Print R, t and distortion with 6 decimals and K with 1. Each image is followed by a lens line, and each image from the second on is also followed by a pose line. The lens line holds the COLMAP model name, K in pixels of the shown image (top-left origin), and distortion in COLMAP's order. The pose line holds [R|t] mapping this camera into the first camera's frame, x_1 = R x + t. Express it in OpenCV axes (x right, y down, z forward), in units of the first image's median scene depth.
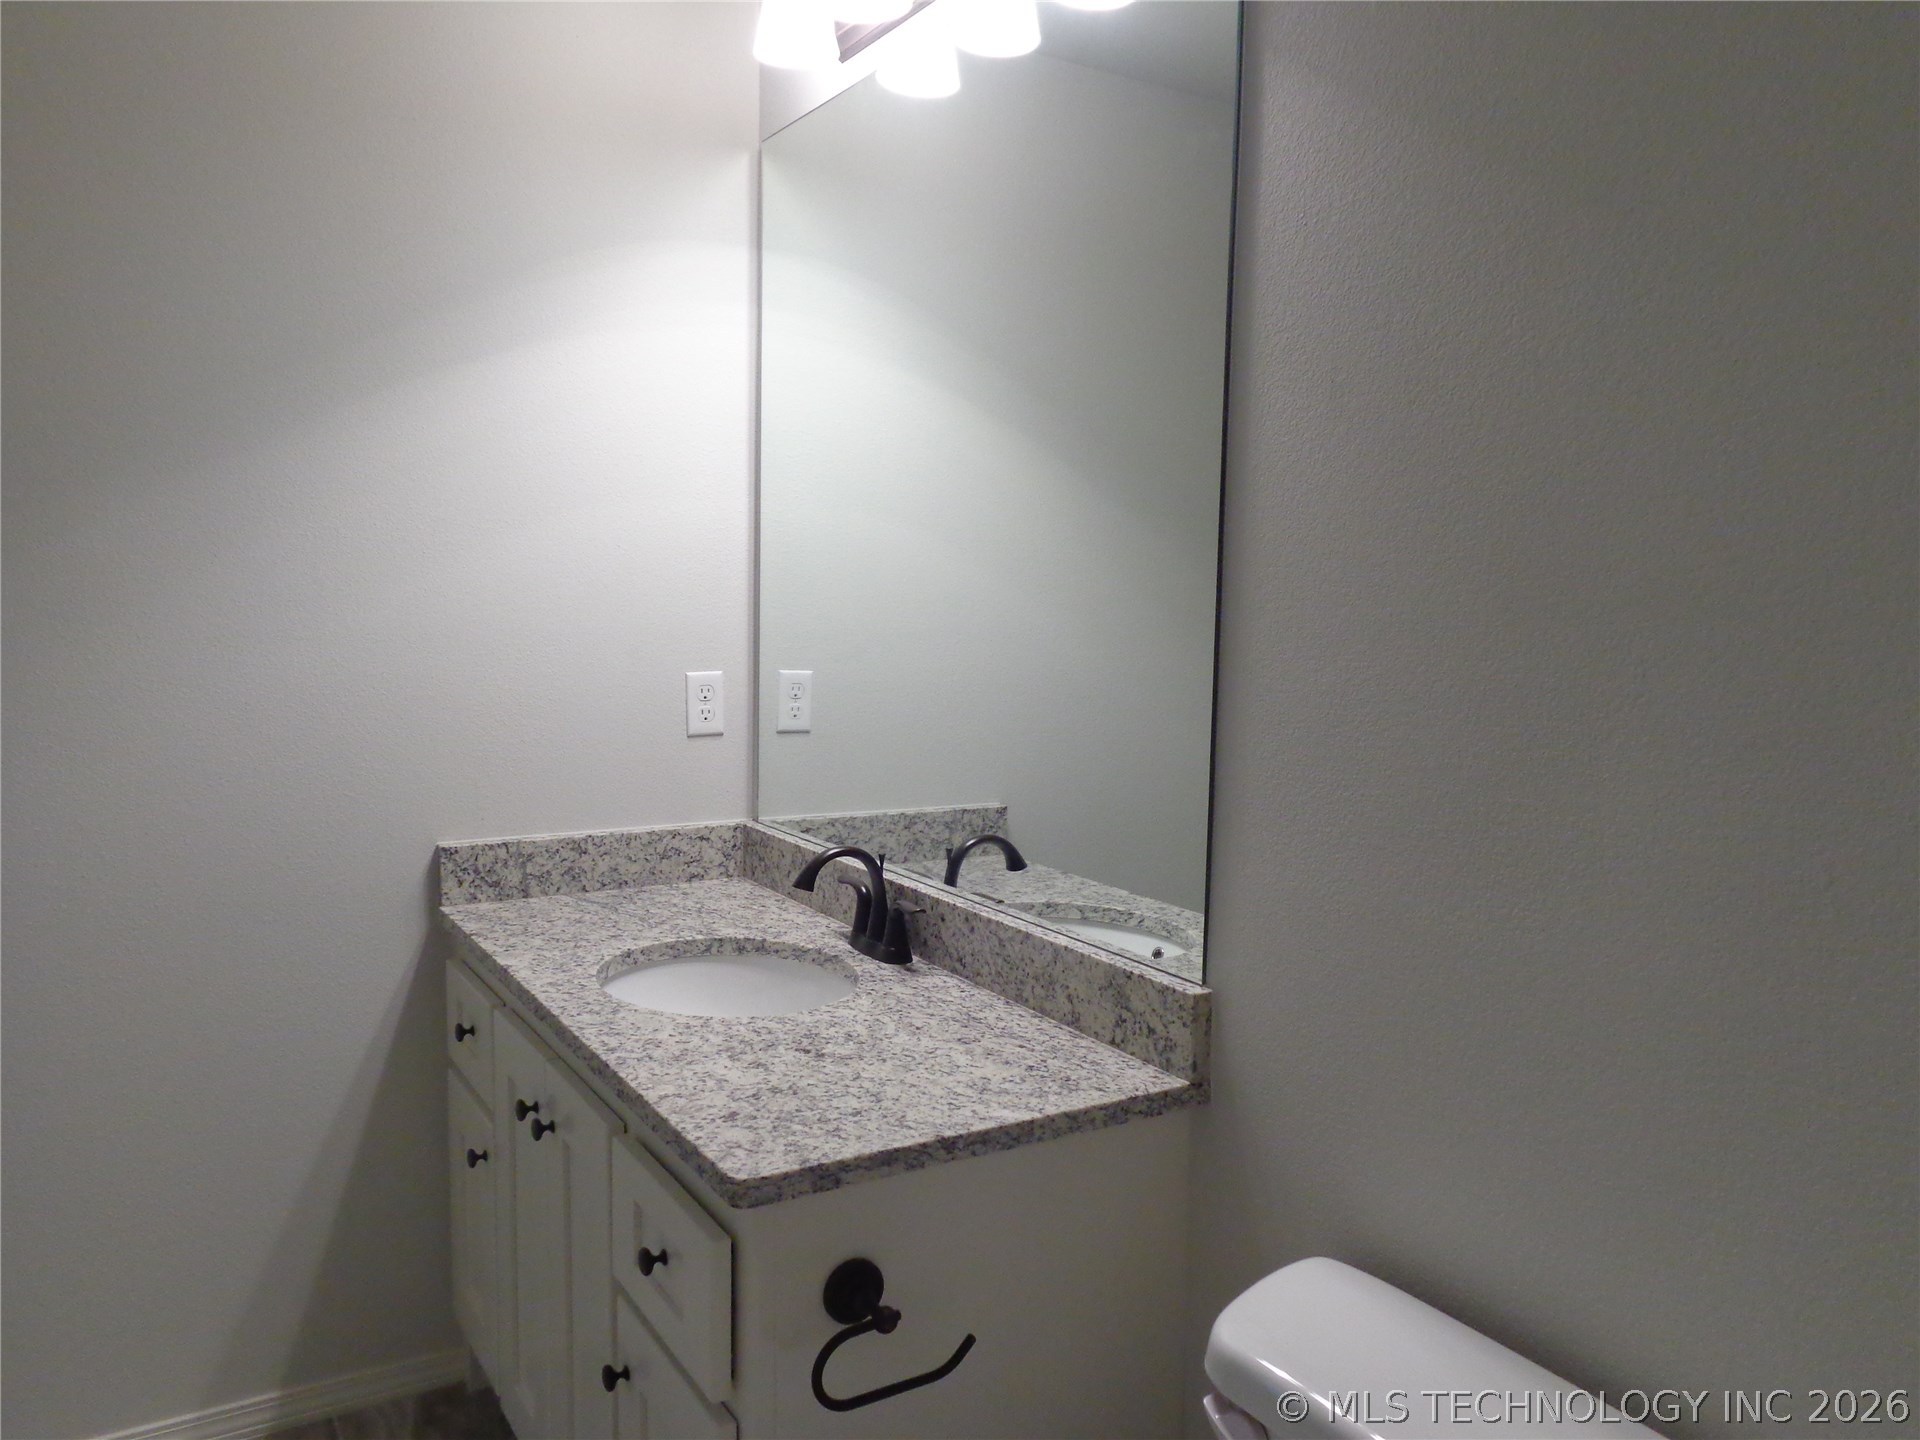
lens RADIAL K [[1445.3, 0, 960.0], [0, 1445.3, 720.0], [0, 0, 1]] dist [0.001579, -0.001791]
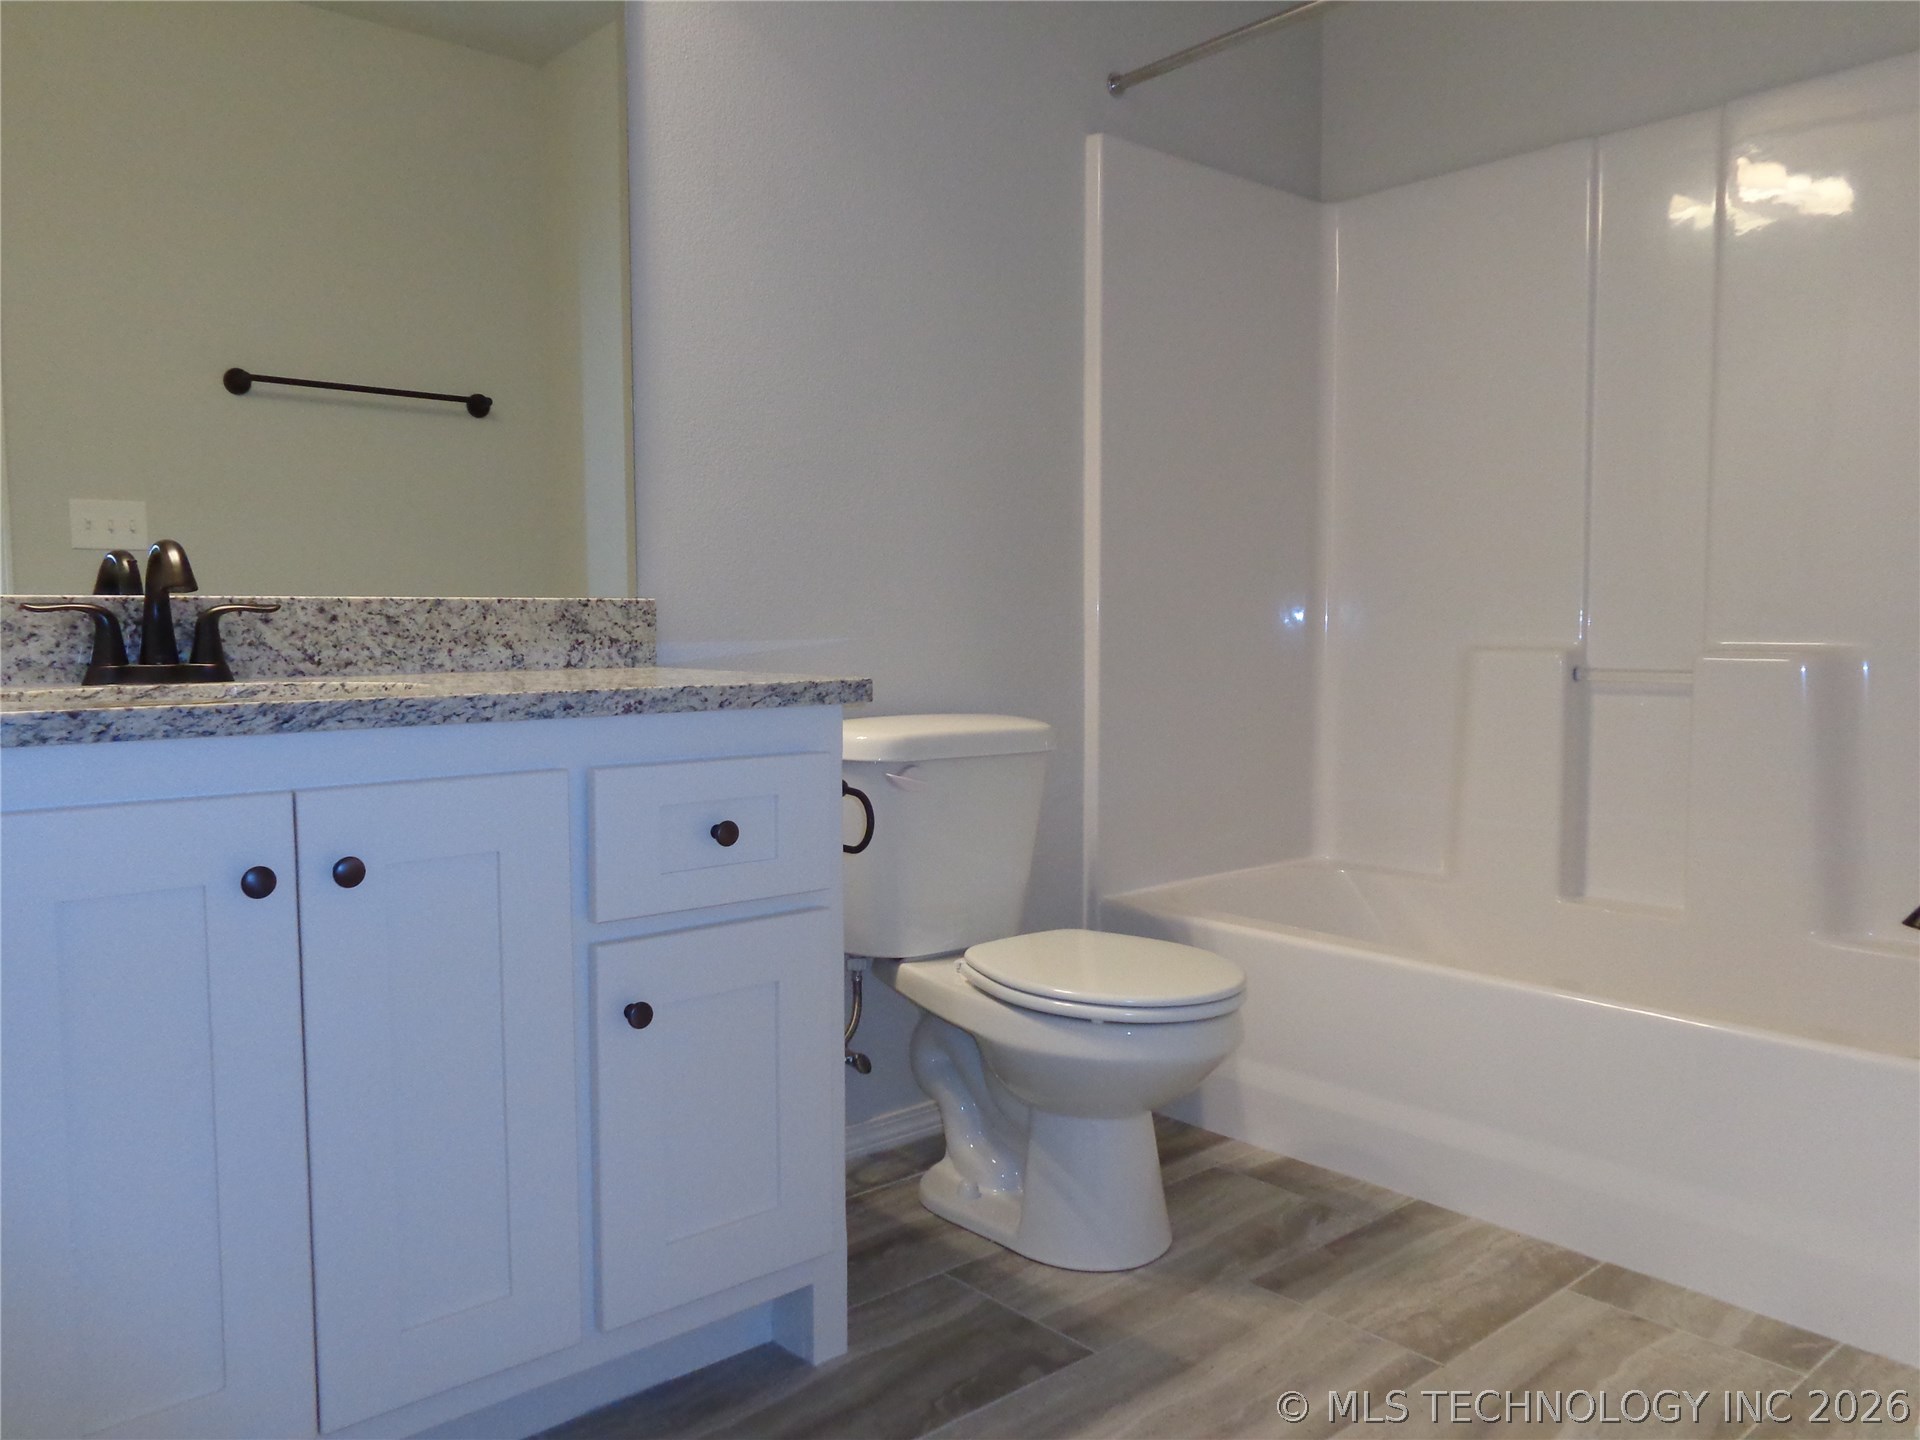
lens RADIAL K [[1445.3, 0, 960.0], [0, 1445.3, 720.0], [0, 0, 1]] dist [0.001579, -0.001791]
pose [[-0.164591, -0.088385, 0.982394, -1.078054], [0.091405, 0.990325, 0.104412, 0.164674], [-0.982117, 0.106982, -0.154920, 0.832838]]
